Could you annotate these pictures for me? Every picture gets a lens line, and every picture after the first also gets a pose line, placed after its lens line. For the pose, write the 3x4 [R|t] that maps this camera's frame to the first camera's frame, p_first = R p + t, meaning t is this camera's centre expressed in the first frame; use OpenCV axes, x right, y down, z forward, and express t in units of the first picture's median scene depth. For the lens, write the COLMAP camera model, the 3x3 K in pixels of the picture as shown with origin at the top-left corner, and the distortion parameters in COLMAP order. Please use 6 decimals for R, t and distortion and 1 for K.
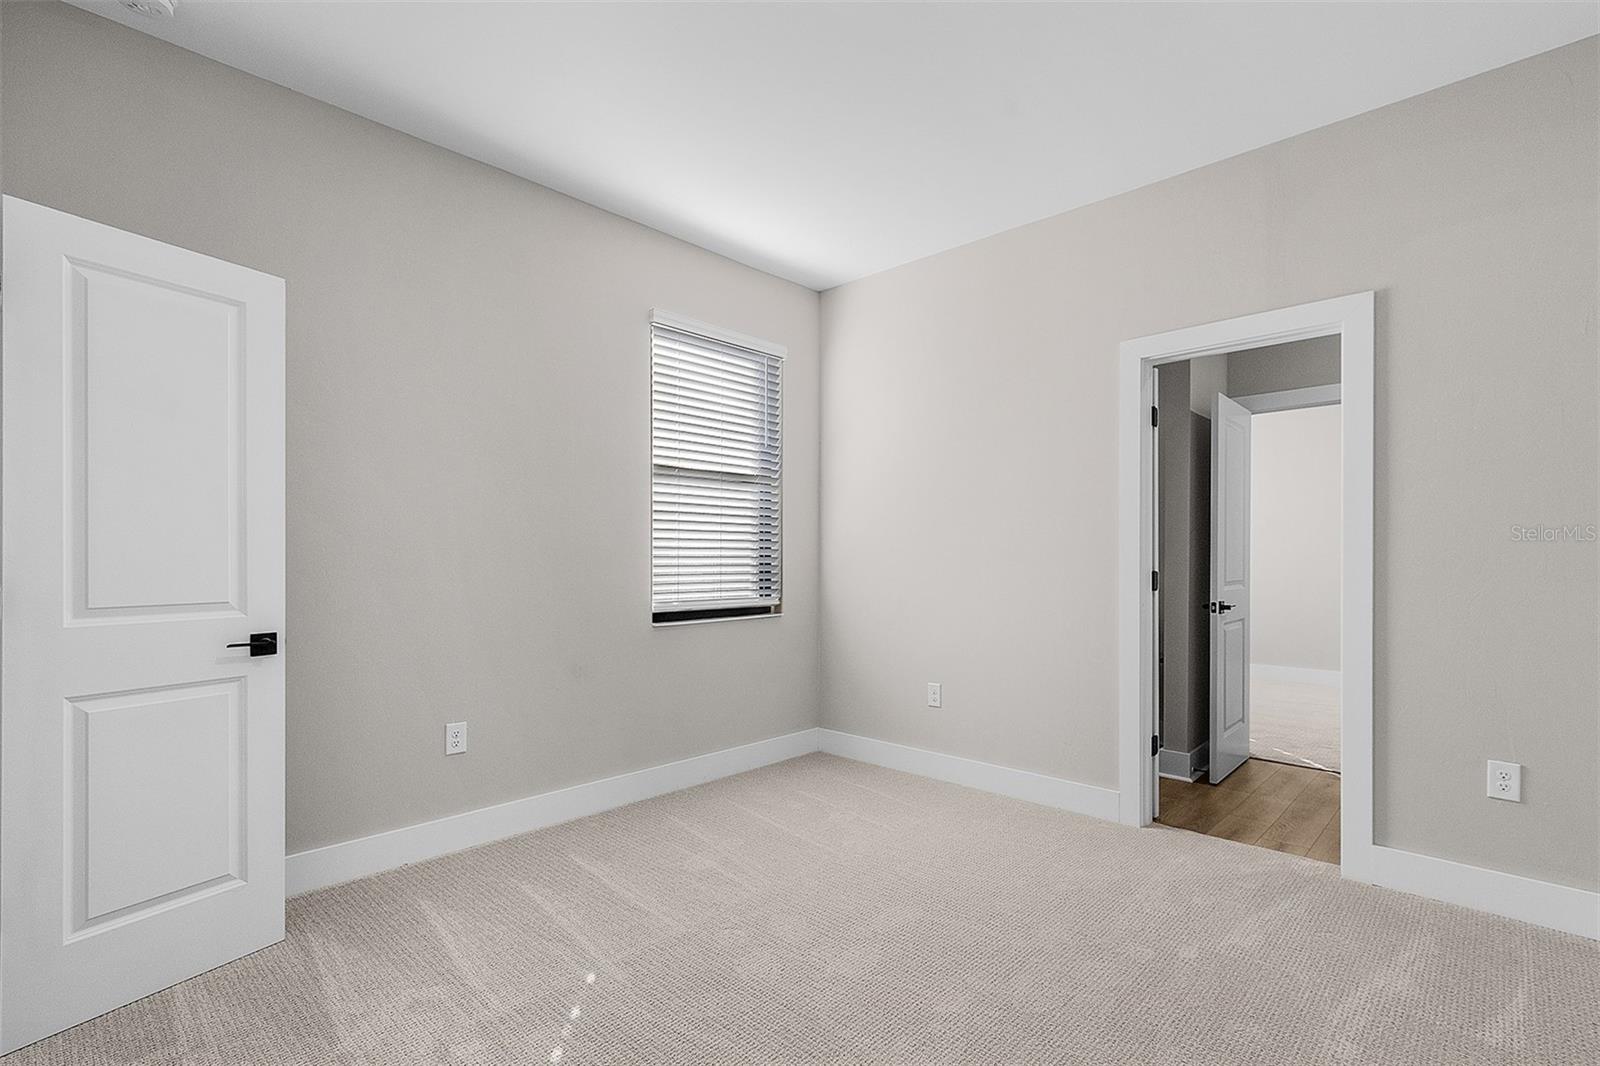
lens RADIAL K [[766.6, 0, 764.4], [0, 766.6, 550.3], [0, 0, 1]] dist [0.005490, 0.000586]
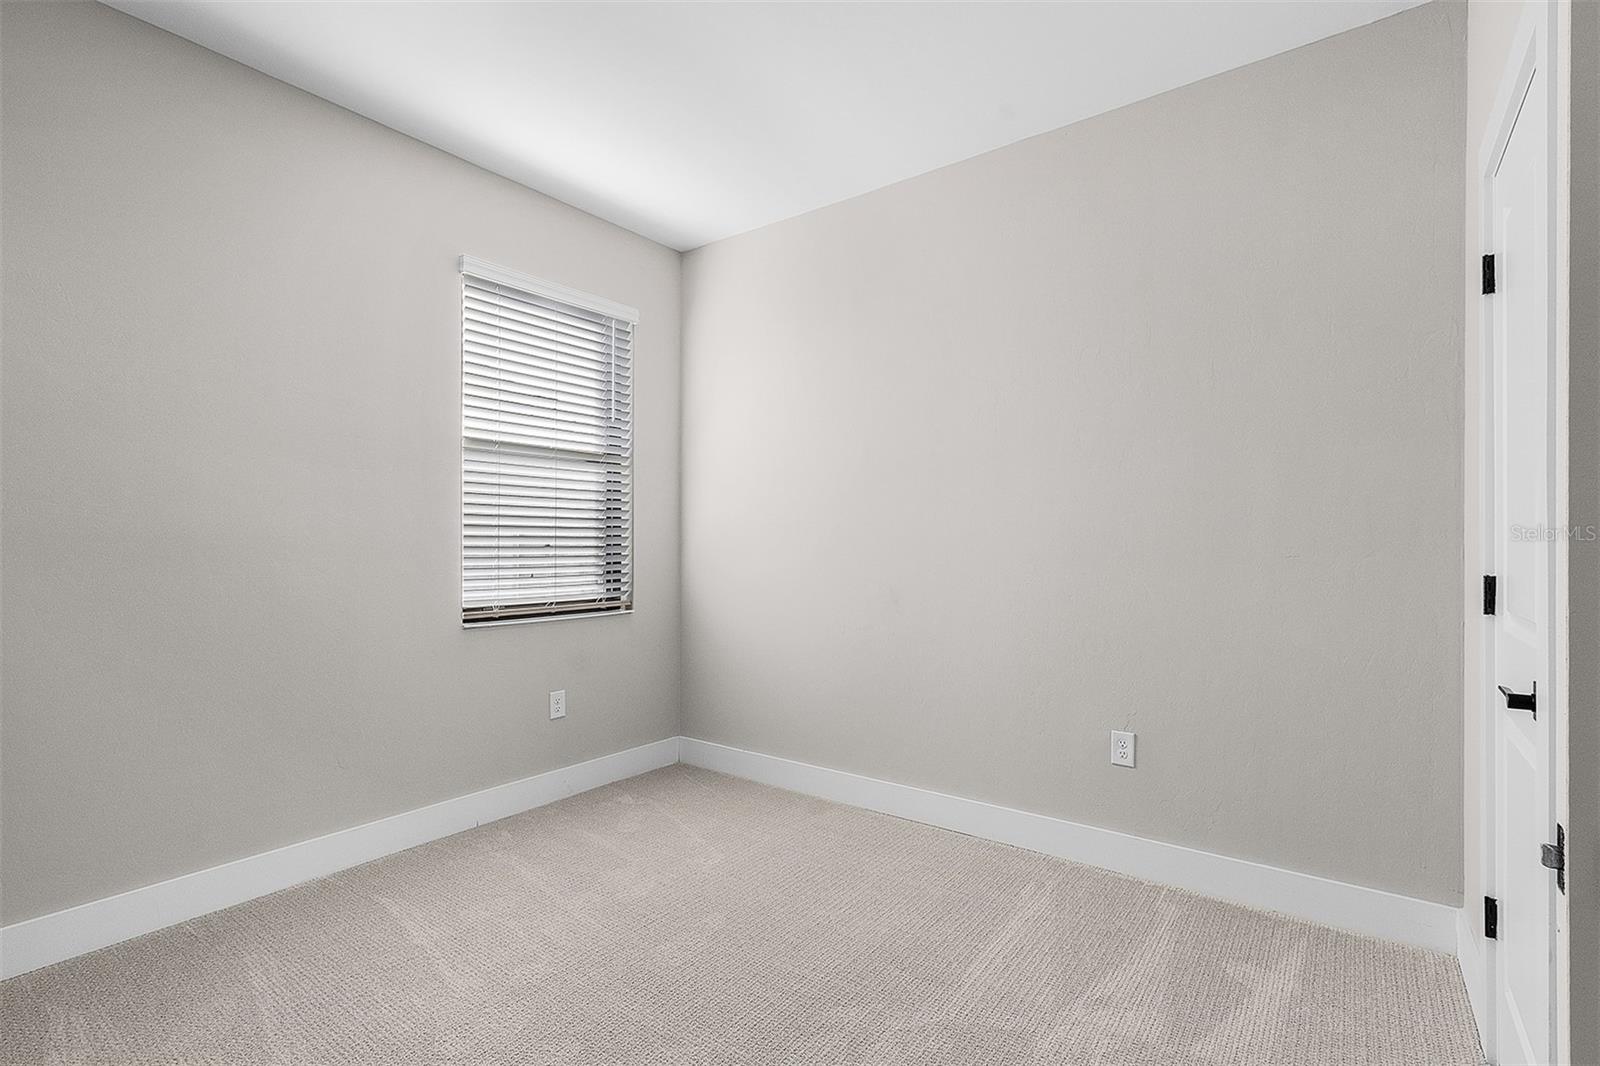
lens RADIAL K [[766.6, 0, 801.5], [0, 766.6, 535.4], [0, 0, 1]] dist [0.005490, 0.000586]
pose [[0.989944, -0.002838, 0.141430, 0.094023], [0.003523, 0.999983, -0.004595, 0.000867], [-0.141415, 0.005048, 0.989938, 0.098231]]
